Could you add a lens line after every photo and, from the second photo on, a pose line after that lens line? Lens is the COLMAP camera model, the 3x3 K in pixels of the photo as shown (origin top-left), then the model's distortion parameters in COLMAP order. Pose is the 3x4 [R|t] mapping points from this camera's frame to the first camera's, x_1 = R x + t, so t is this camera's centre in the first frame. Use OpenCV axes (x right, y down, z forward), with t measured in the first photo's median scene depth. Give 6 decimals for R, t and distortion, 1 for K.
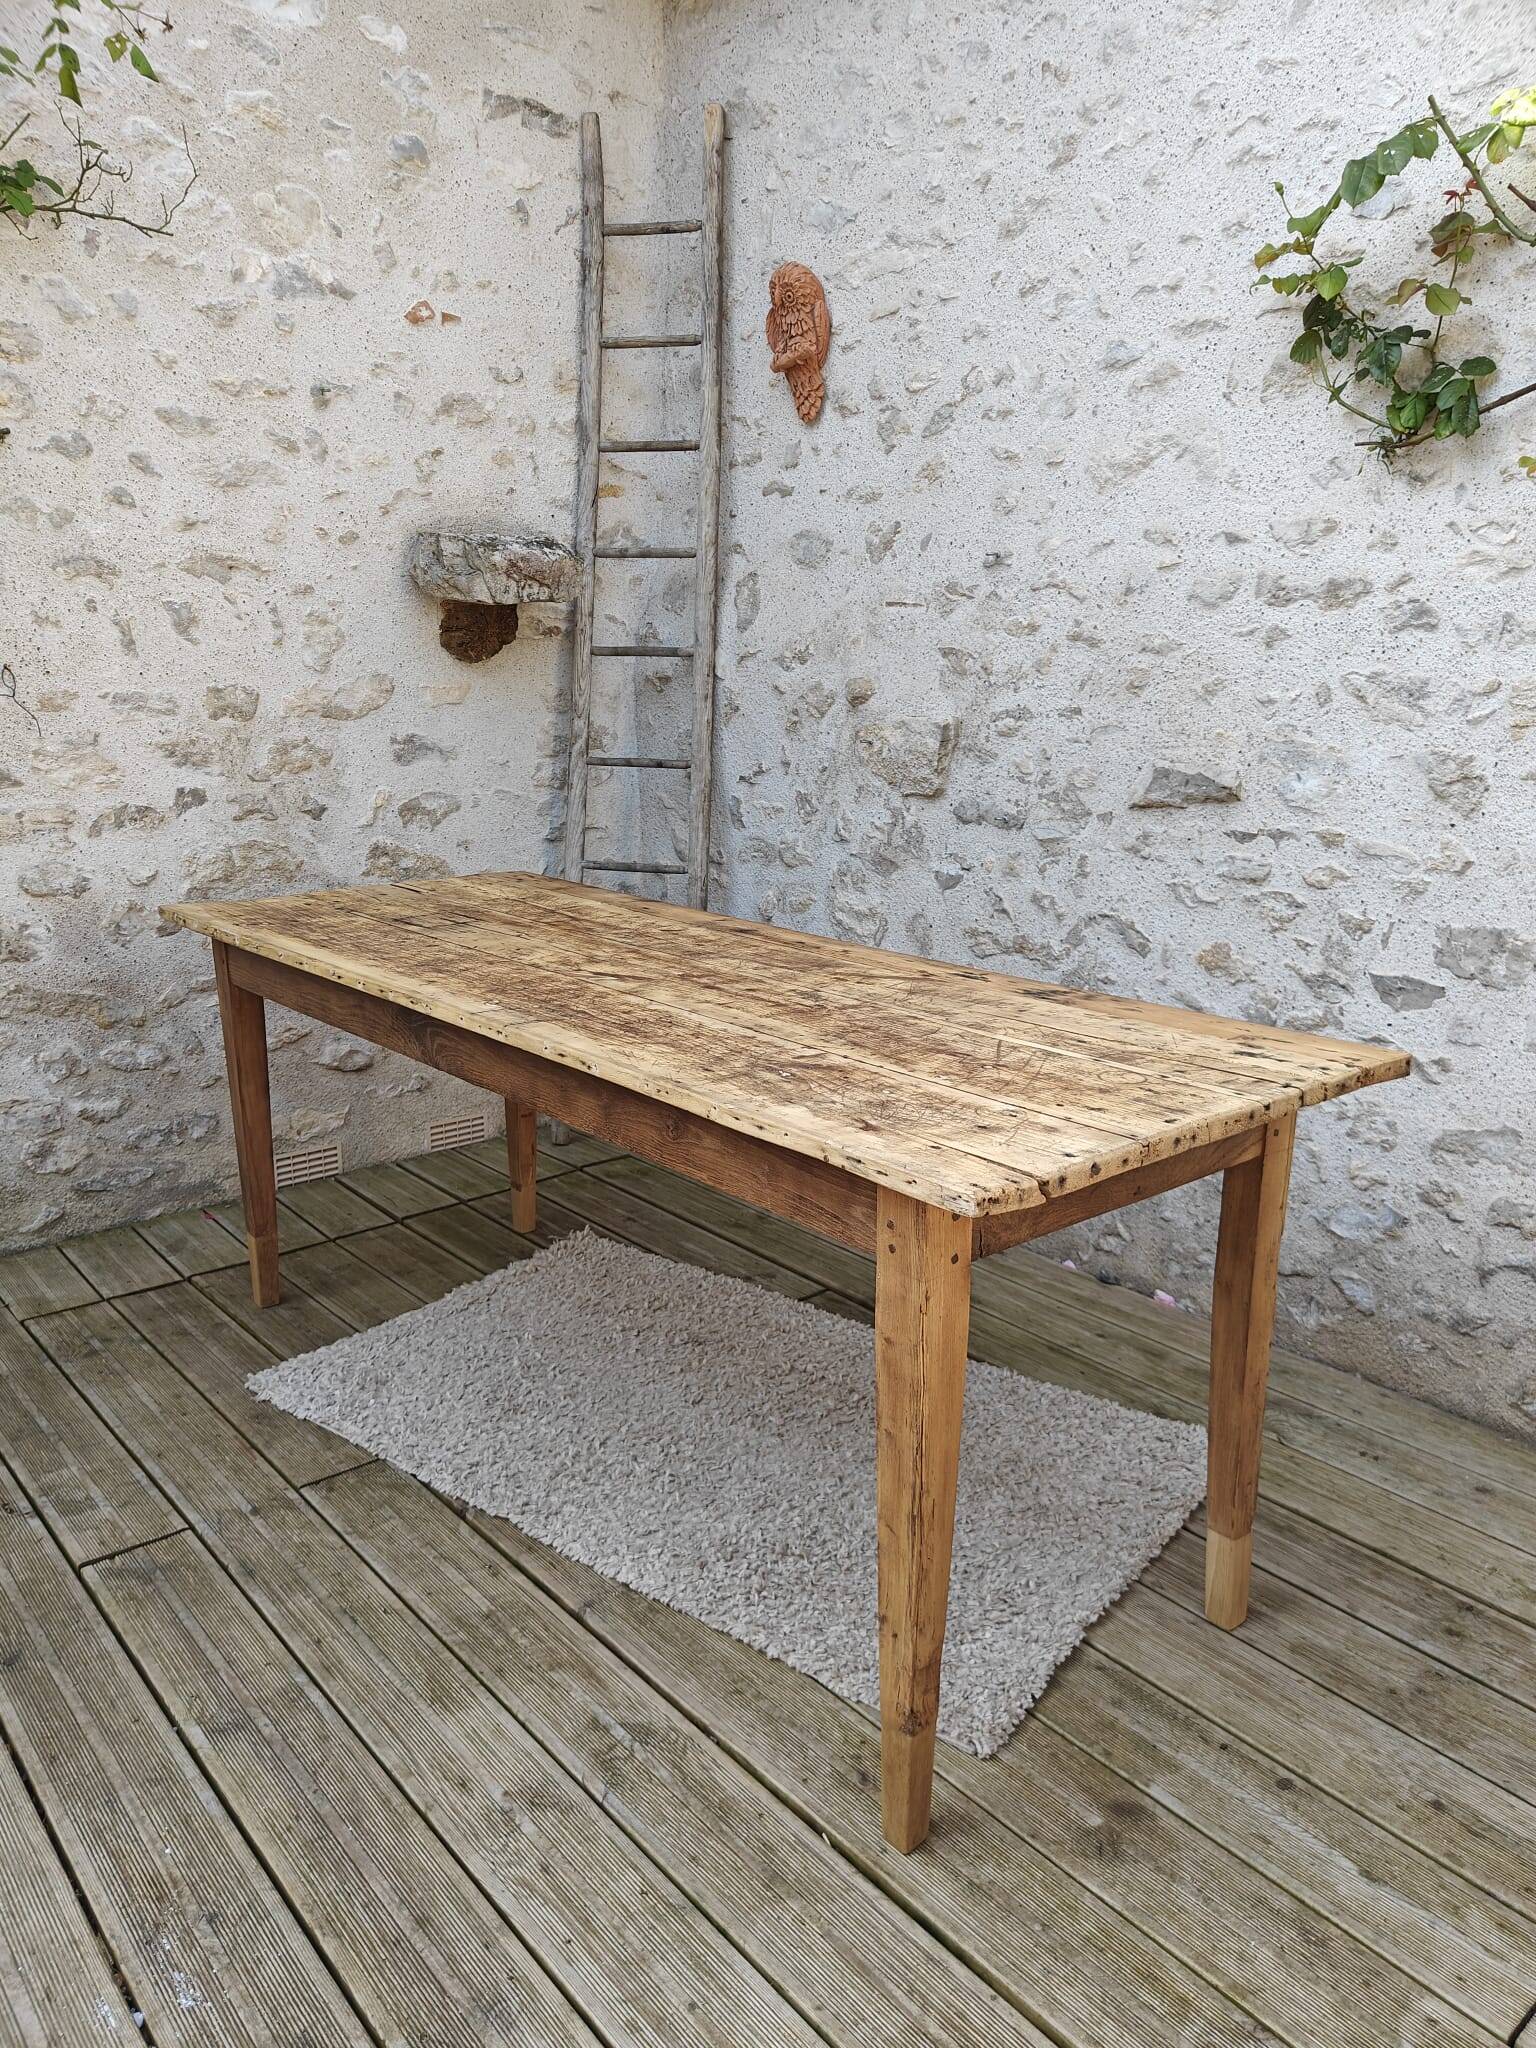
lens RADIAL K [[1436.2, 0, 774.3], [0, 1436.2, 1033.9], [0, 0, 1]] dist [0.005706, -0.003531]
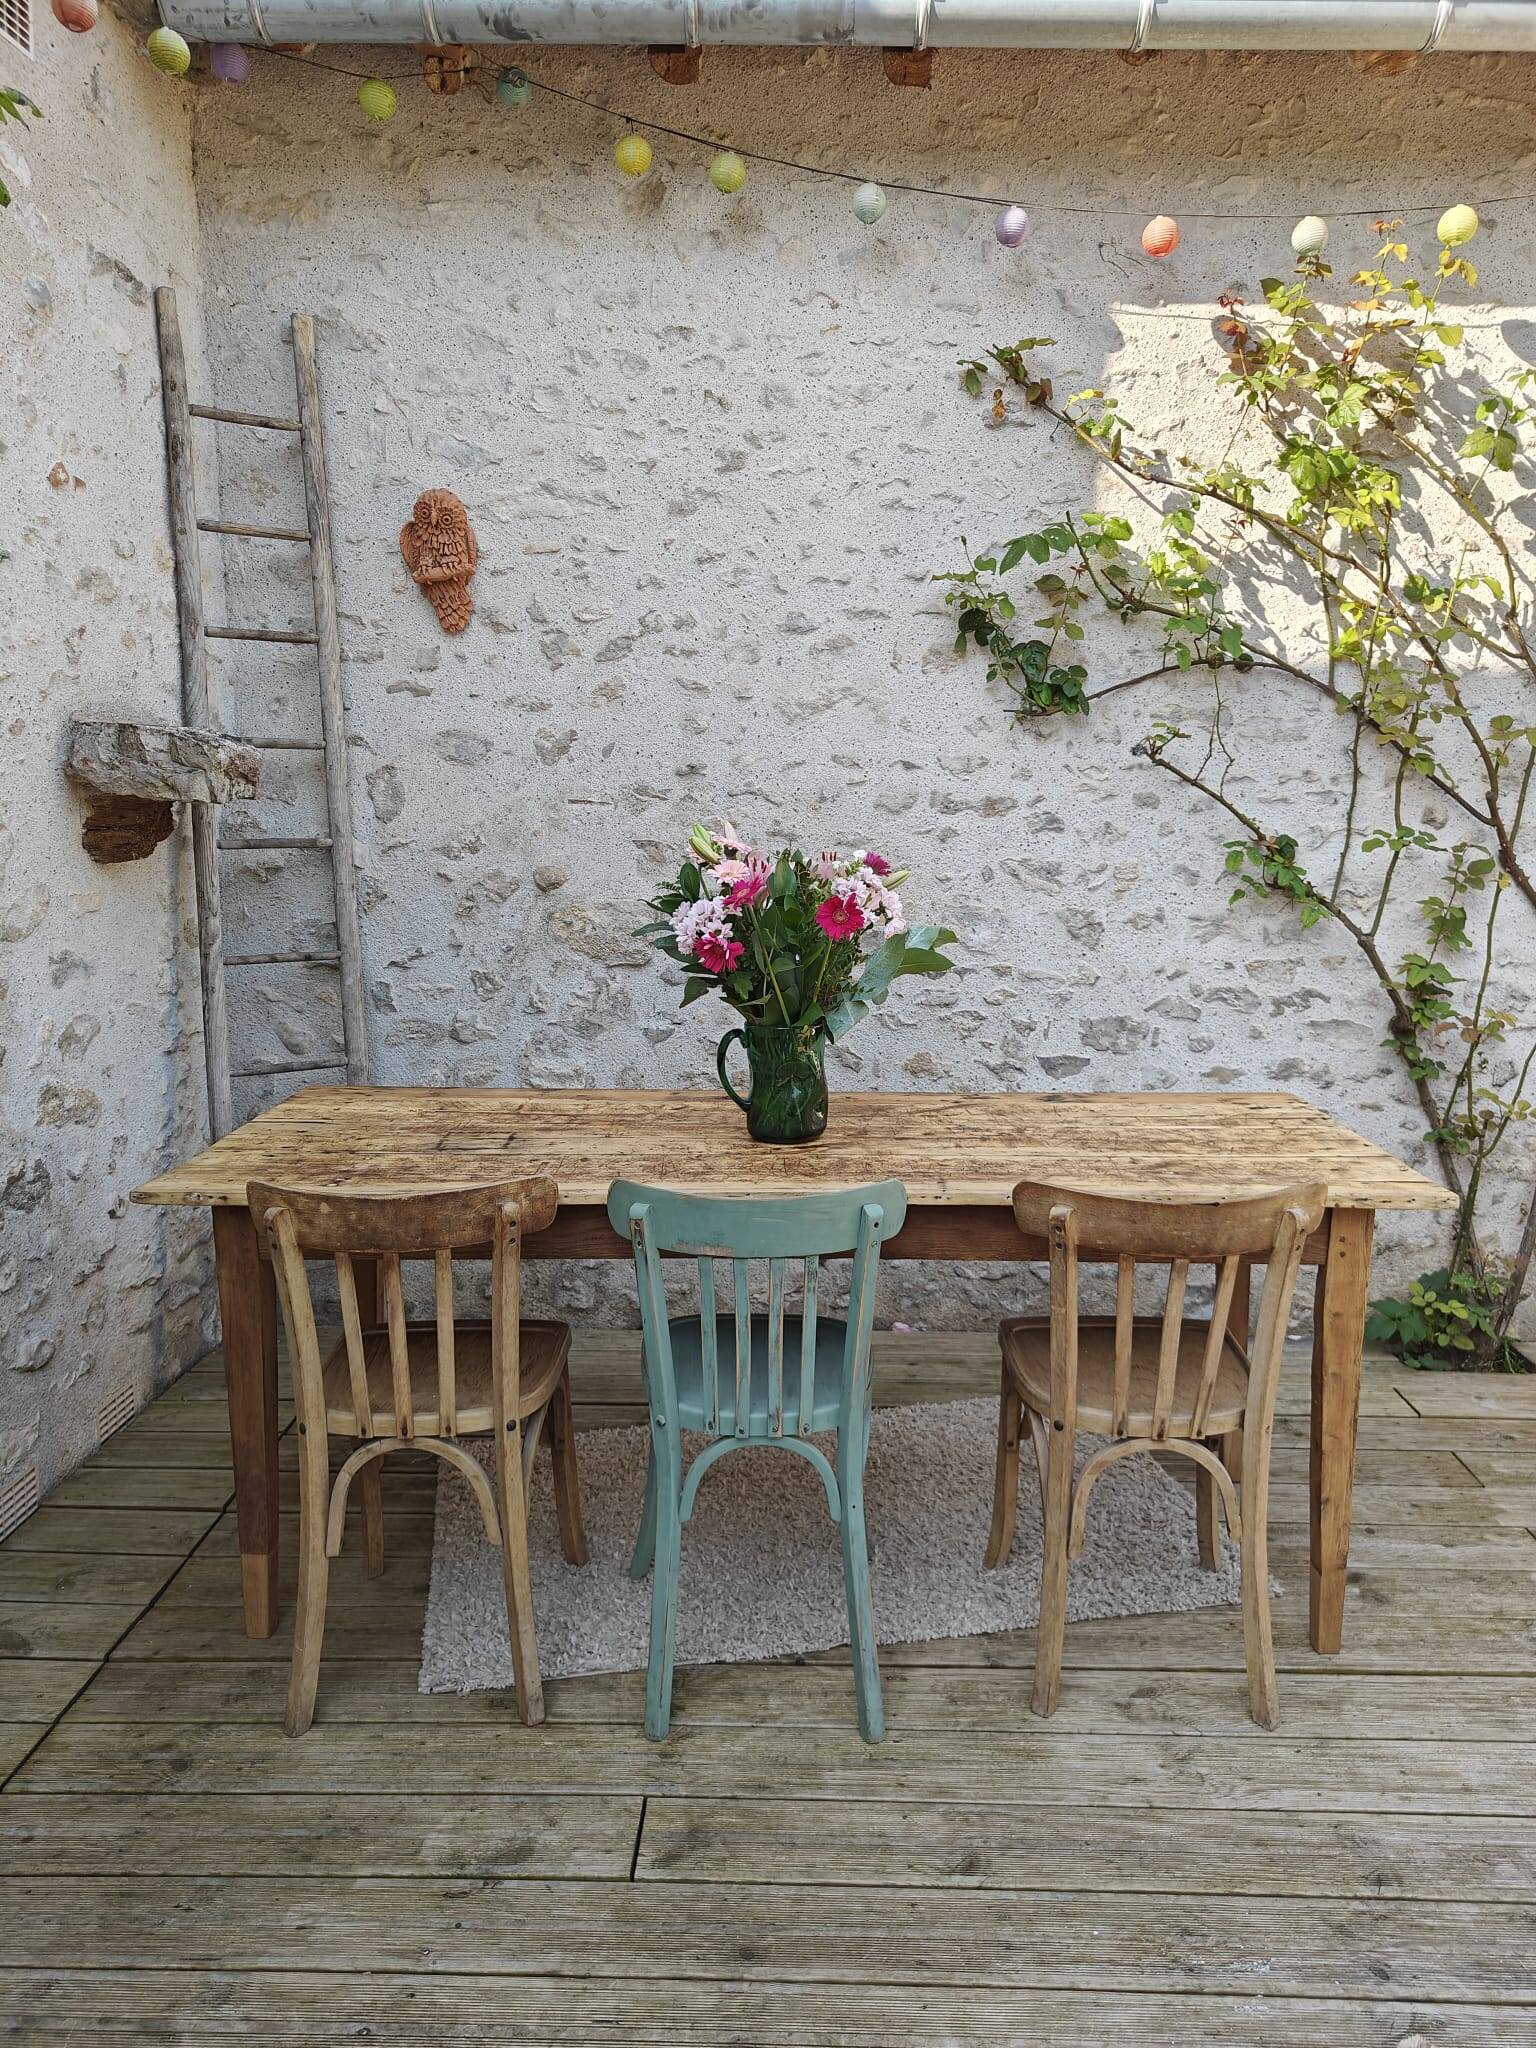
lens RADIAL K [[1436.2, 0, 774.6], [0, 1436.2, 1028.4], [0, 0, 1]] dist [0.005706, -0.003531]
pose [[0.669115, -0.127566, 0.732128, -0.751866], [0.185172, 0.982704, 0.001991, -0.111048], [-0.719720, 0.134237, 0.681164, 0.165609]]
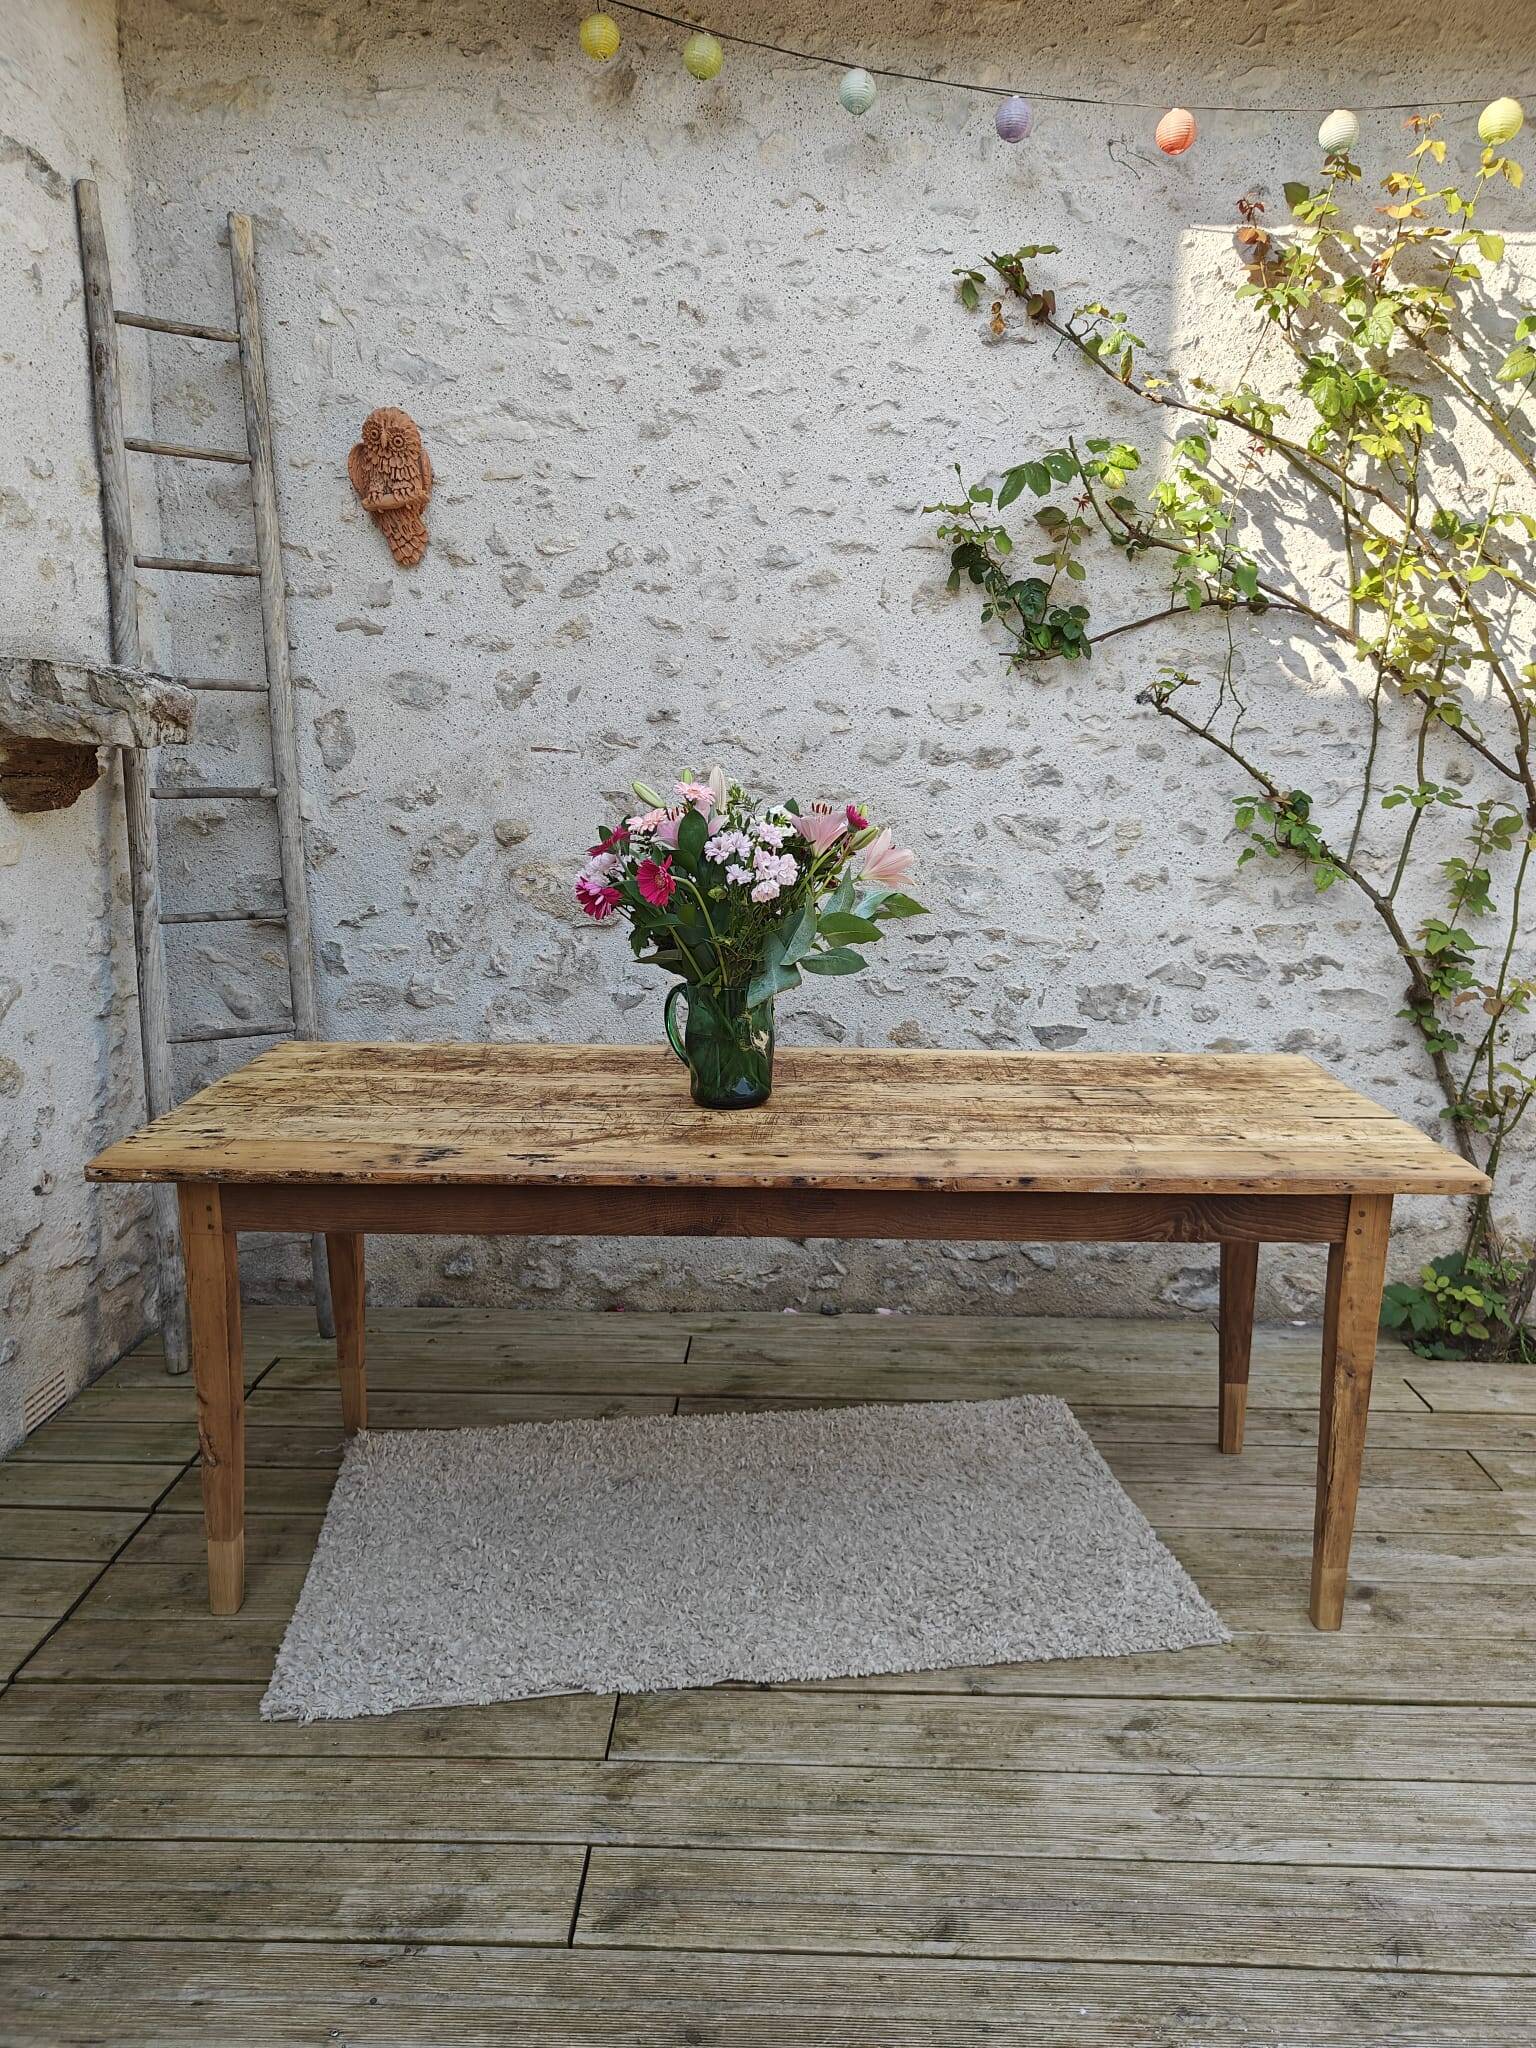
lens RADIAL K [[1436.2, 0, 773.7], [0, 1436.2, 1033.1], [0, 0, 1]] dist [0.005706, -0.003531]
pose [[0.667965, -0.147368, 0.729456, -0.682760], [0.179409, 0.983175, 0.034340, -0.114604], [-0.722243, 0.107933, 0.683166, 0.207358]]
